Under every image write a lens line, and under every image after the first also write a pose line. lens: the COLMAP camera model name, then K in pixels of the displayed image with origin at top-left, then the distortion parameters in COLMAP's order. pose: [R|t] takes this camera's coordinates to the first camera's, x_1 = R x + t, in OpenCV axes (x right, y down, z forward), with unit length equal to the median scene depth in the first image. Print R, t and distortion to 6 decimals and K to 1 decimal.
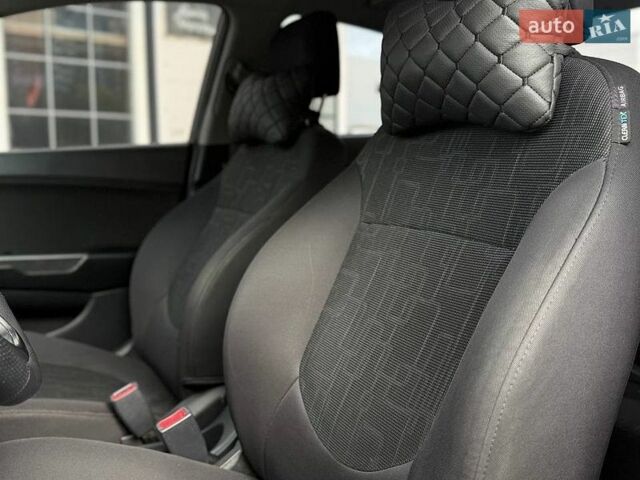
lens RADIAL K [[614.7, 0, 320.0], [0, 614.7, 240.0], [0, 0, 1]] dist [0.220626, -0.544107]
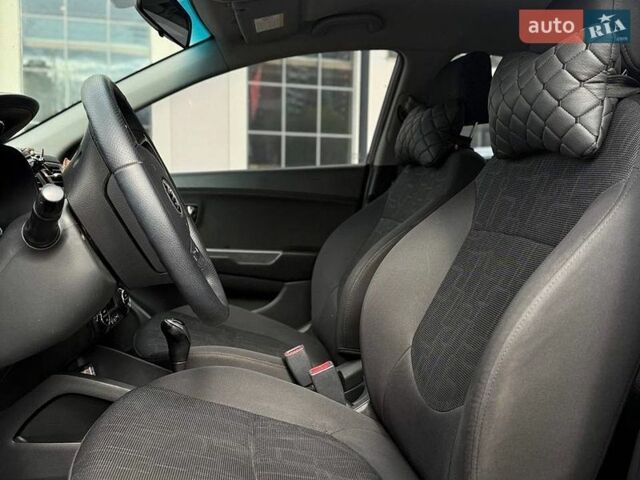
lens RADIAL K [[614.7, 0, 320.0], [0, 614.7, 240.0], [0, 0, 1]] dist [0.220626, -0.544107]
pose [[0.943685, 0.042936, -0.328049, 0.175475], [-0.052265, 0.998440, -0.019667, 0.030982], [0.326692, 0.035705, 0.944456, -0.256107]]
